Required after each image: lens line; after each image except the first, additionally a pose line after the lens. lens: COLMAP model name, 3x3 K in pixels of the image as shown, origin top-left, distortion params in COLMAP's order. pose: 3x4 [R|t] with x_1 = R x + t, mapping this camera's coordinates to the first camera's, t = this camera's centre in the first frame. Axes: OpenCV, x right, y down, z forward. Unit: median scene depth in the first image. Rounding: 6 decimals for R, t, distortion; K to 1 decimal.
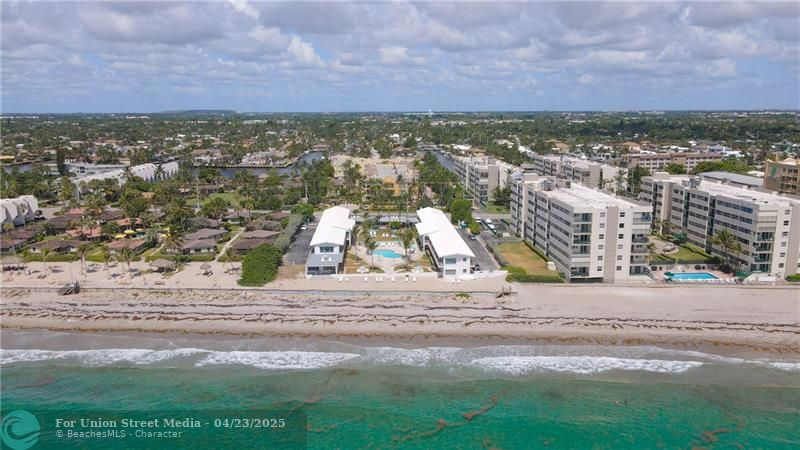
lens RADIAL K [[611.0, 0, 400.0], [0, 611.0, 225.0], [0, 0, 1]] dist [0.002911, 0.049128]
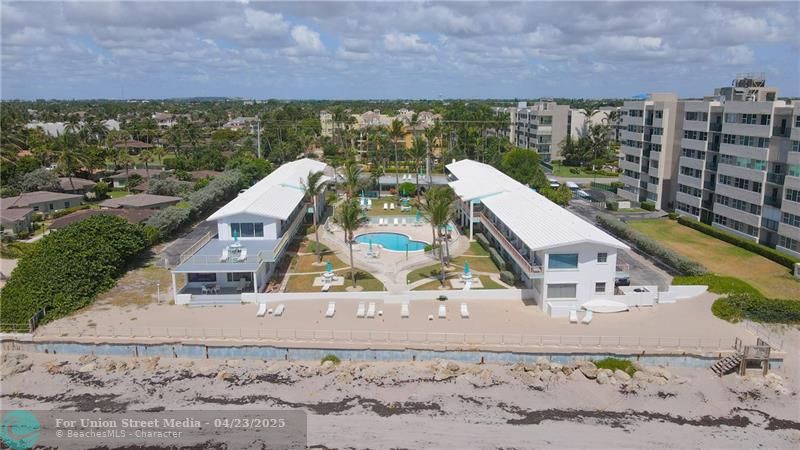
lens RADIAL K [[611.0, 0, 400.0], [0, 611.0, 225.0], [0, 0, 1]] dist [0.002911, 0.049128]
pose [[0.999900, 0.004257, -0.013497, -0.009602], [-0.004024, 0.999843, 0.017256, 0.031054], [0.013568, -0.017200, 0.999760, 0.619979]]
